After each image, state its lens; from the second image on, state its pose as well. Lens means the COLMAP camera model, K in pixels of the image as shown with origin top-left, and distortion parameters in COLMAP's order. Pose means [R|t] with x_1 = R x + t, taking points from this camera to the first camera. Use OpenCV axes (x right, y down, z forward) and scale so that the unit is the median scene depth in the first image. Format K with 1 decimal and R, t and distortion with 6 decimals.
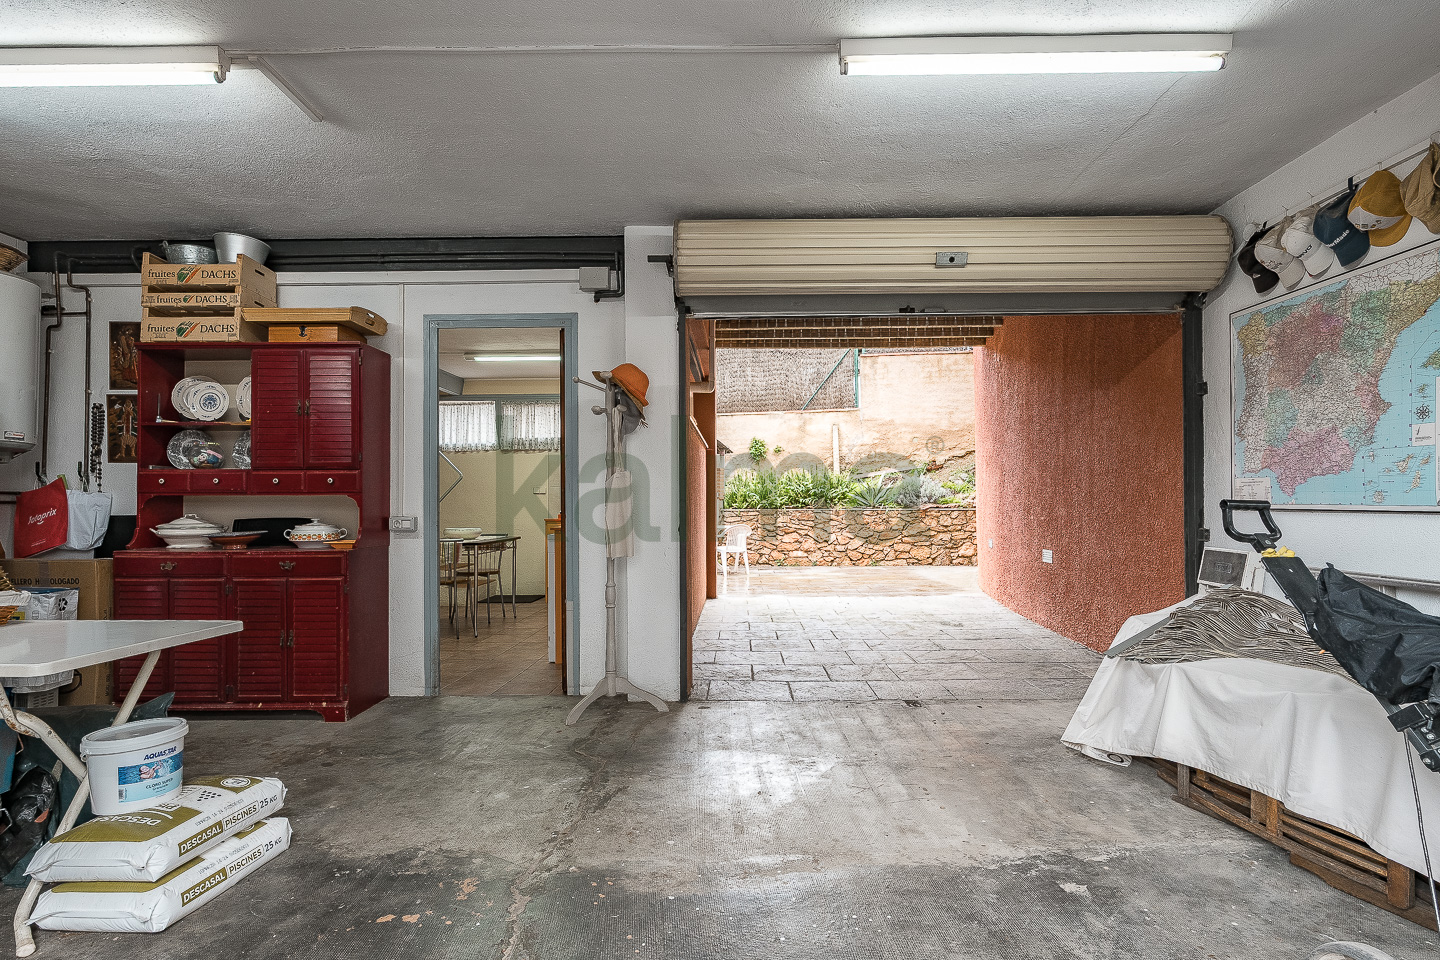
lens RADIAL K [[833.5, 0, 720.0], [0, 833.5, 480.0], [0, 0, 1]] dist [0.000031, 0.000064]
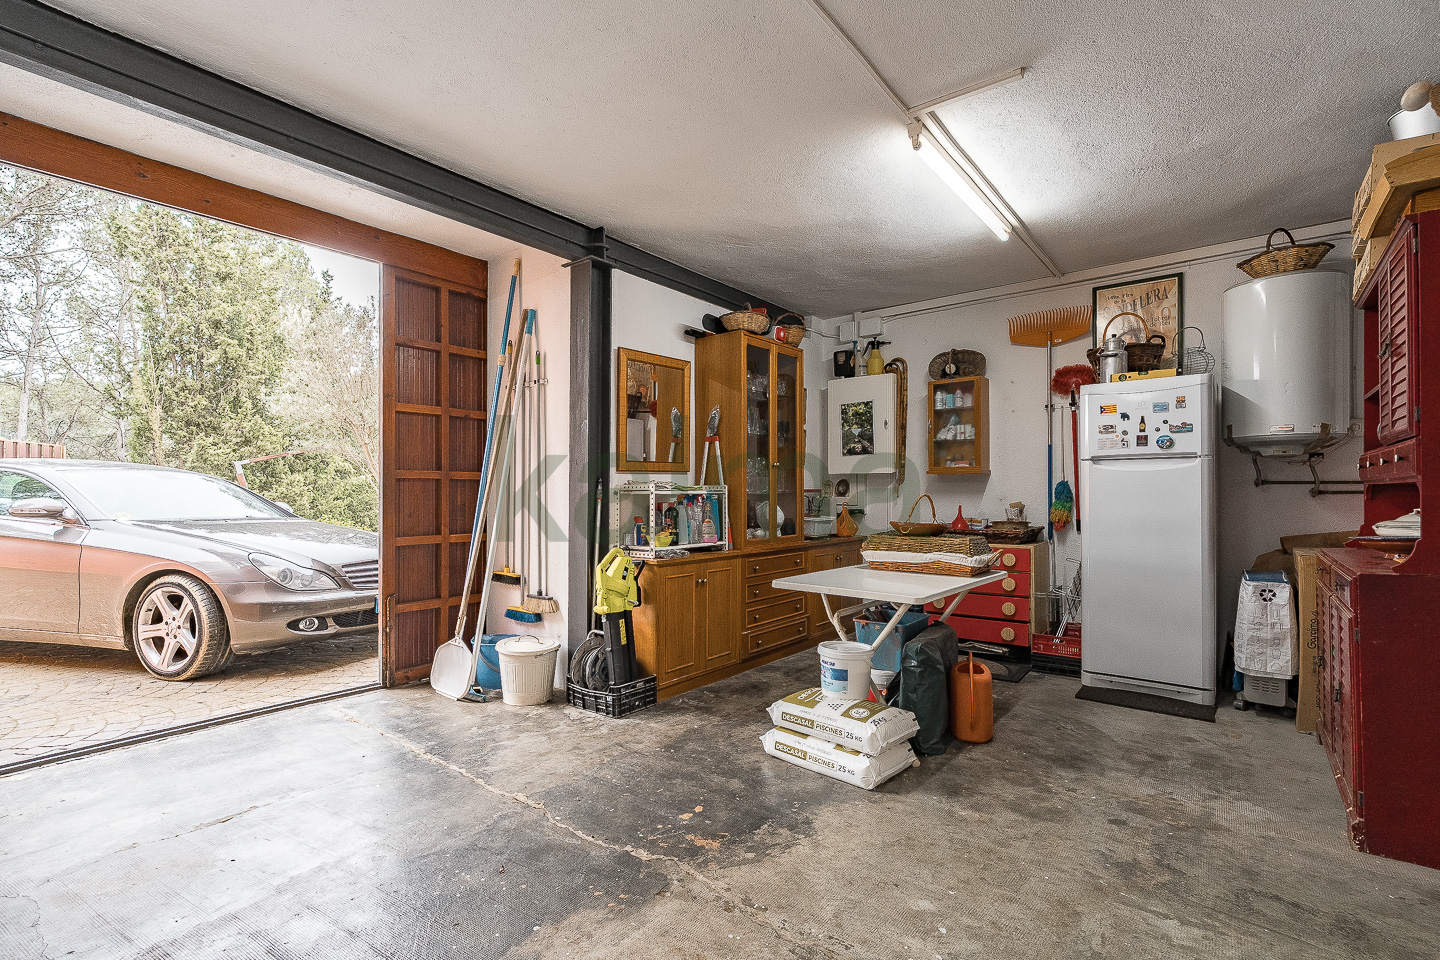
lens RADIAL K [[656.8, 0, 720.0], [0, 656.8, 480.0], [0, 0, 1]] dist [-0.001532, -0.000154]
pose [[-0.610126, -0.003603, -0.792296, 0.365784], [0.025977, 0.999361, -0.024549, 0.019916], [0.791879, -0.035559, -0.609642, 1.478314]]
